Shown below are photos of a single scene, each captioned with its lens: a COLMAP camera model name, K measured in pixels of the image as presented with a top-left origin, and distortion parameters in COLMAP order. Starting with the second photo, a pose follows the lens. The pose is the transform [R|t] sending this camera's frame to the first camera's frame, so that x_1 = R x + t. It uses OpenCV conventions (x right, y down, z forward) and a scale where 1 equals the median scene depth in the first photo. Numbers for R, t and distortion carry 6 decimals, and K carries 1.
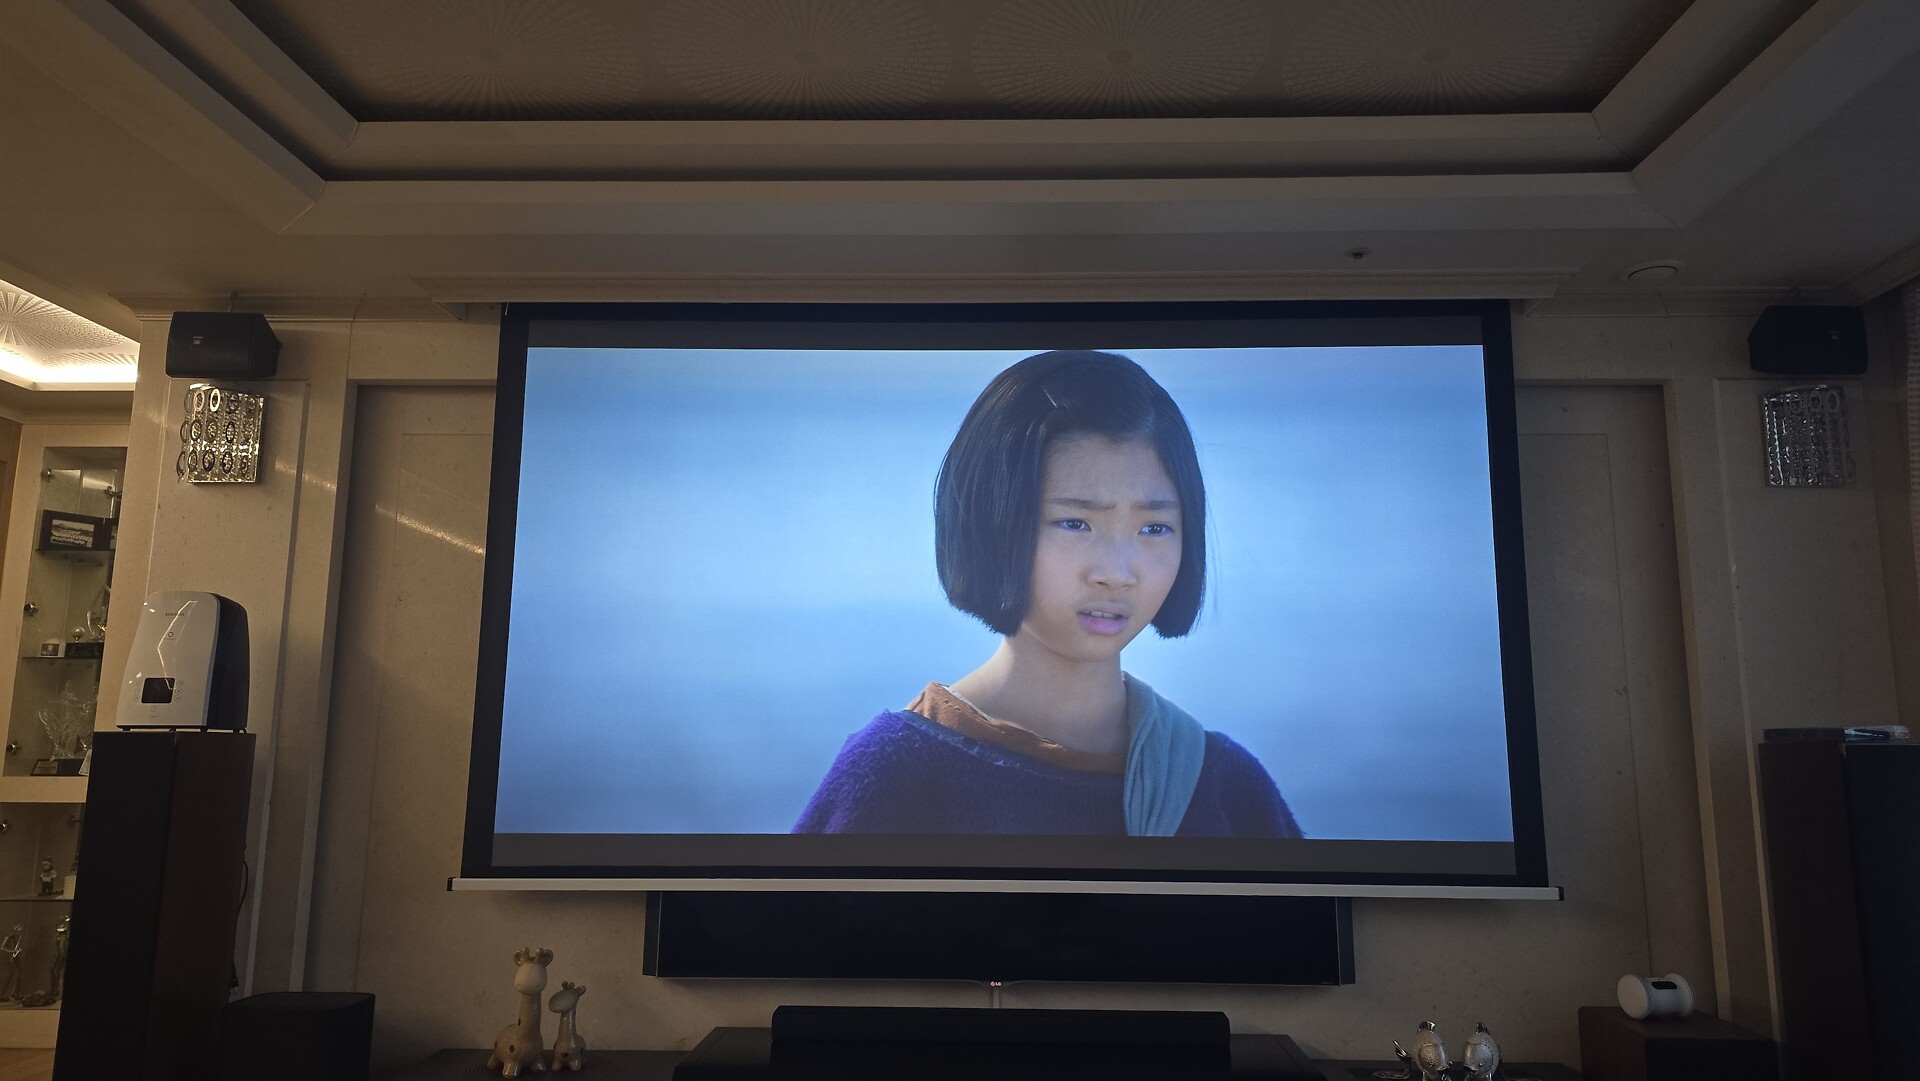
lens RADIAL K [[1338.4, 0, 960.8], [0, 1338.4, 556.1], [0, 0, 1]] dist [0.038986, -0.044005]
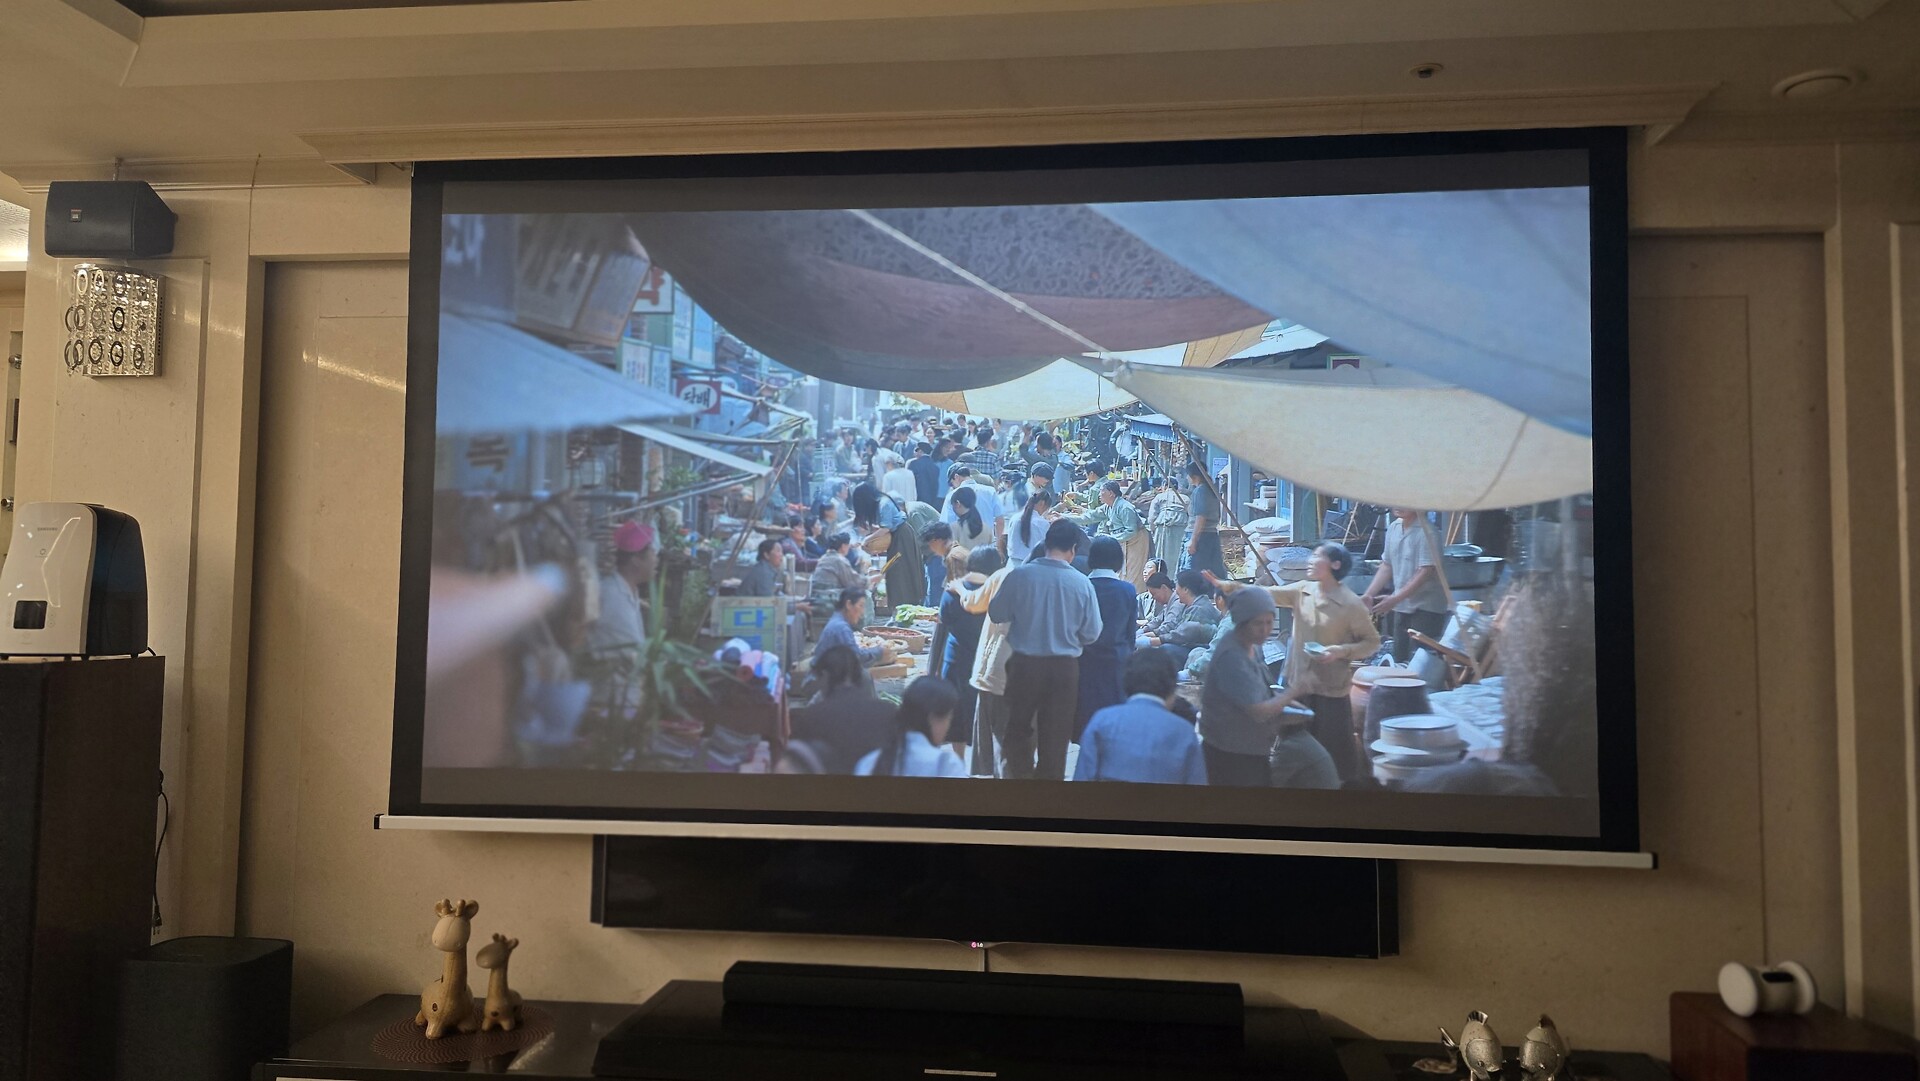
lens RADIAL K [[1338.4, 0, 963.6], [0, 1338.4, 554.5], [0, 0, 1]] dist [0.038986, -0.044005]
pose [[0.995788, 0.002197, -0.091664, 0.091208], [0.007396, 0.994531, 0.104183, -0.025126], [0.091391, -0.104422, 0.990325, 0.148799]]
